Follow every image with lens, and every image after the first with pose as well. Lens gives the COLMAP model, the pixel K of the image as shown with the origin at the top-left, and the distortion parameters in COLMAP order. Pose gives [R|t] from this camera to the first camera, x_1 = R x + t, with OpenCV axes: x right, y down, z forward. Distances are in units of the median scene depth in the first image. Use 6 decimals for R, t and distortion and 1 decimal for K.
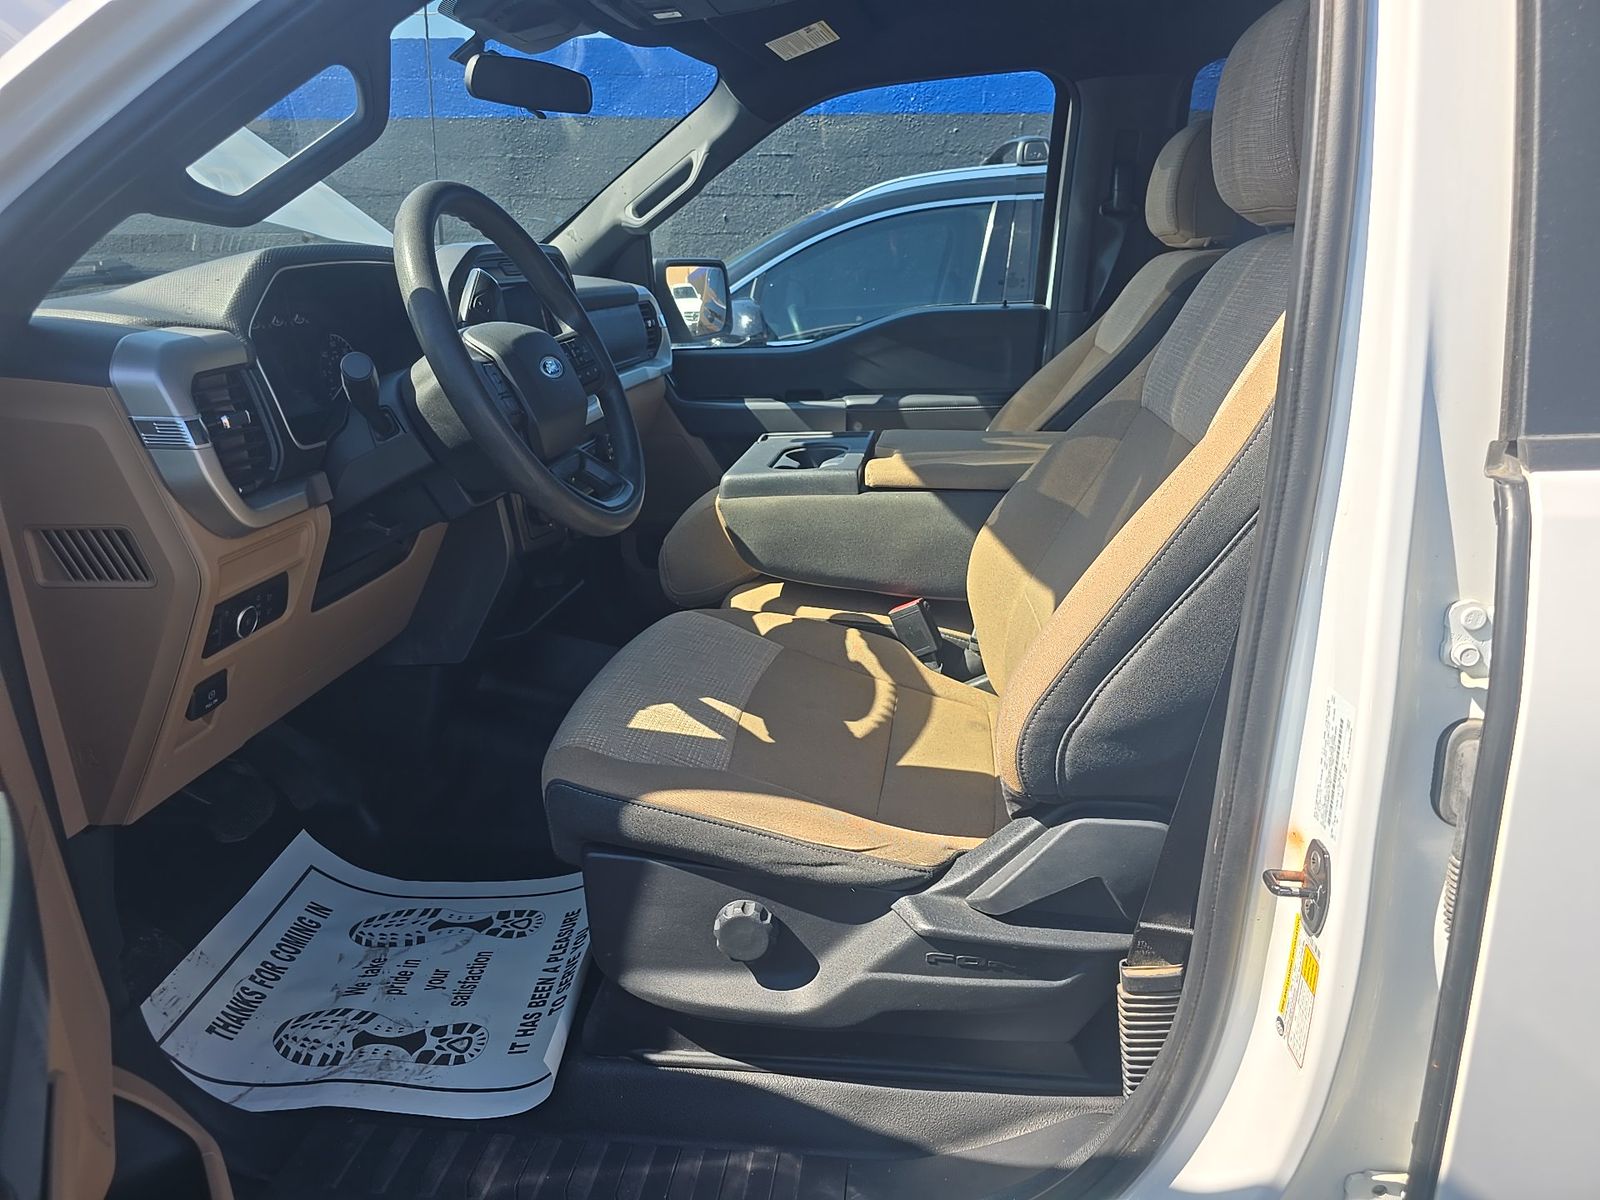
lens RADIAL K [[1093.6, 0, 805.5], [0, 1093.6, 595.9], [0, 0, 1]] dist [0.040530, -0.036832]
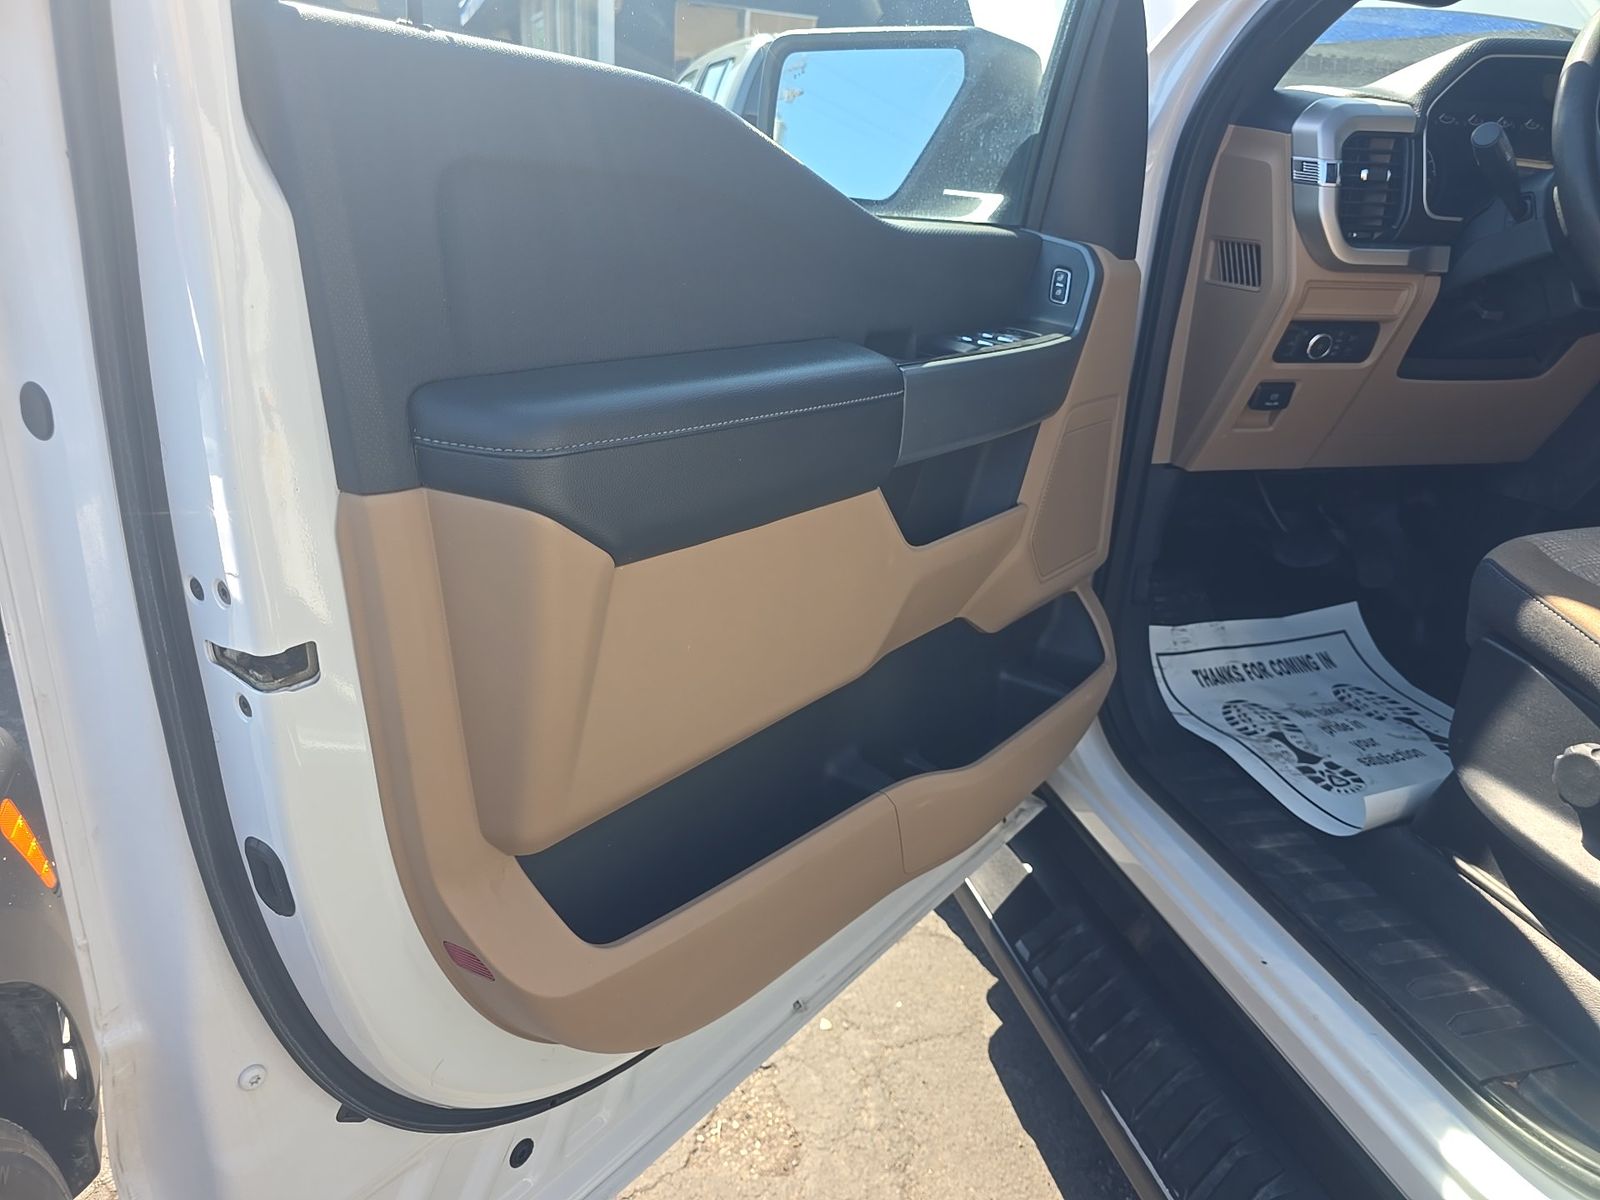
lens RADIAL K [[1093.6, 0, 805.5], [0, 1093.6, 595.9], [0, 0, 1]] dist [0.040530, -0.036832]
pose [[0.371985, 0.381532, -0.846203, 0.373778], [-0.332662, 0.905864, 0.262196, 0.121782], [0.866581, 0.183967, 0.463890, -0.033447]]
